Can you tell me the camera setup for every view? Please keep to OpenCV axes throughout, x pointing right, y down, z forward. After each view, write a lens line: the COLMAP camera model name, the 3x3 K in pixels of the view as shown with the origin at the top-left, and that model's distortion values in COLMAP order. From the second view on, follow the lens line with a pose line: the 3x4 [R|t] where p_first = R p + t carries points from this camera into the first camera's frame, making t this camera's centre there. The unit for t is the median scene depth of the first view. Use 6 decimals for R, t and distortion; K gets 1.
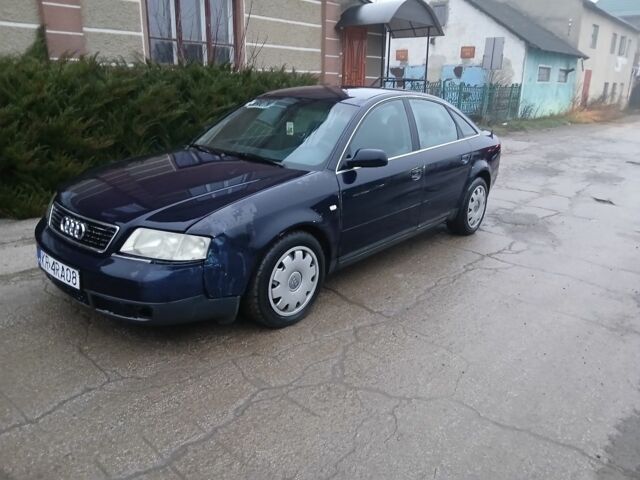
lens RADIAL K [[497.4, 0, 317.9], [0, 497.4, 213.2], [0, 0, 1]] dist [0.070318, -0.124732]
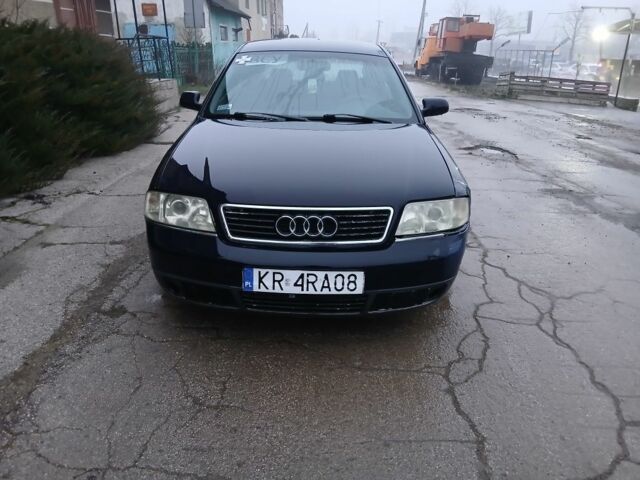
lens RADIAL K [[497.4, 0, 317.9], [0, 497.4, 213.2], [0, 0, 1]] dist [0.070318, -0.124732]
pose [[0.770791, -0.217013, 0.598988, -0.144662], [0.173466, 0.976163, 0.130442, -0.013508], [-0.613017, 0.003360, 0.790062, 0.060301]]
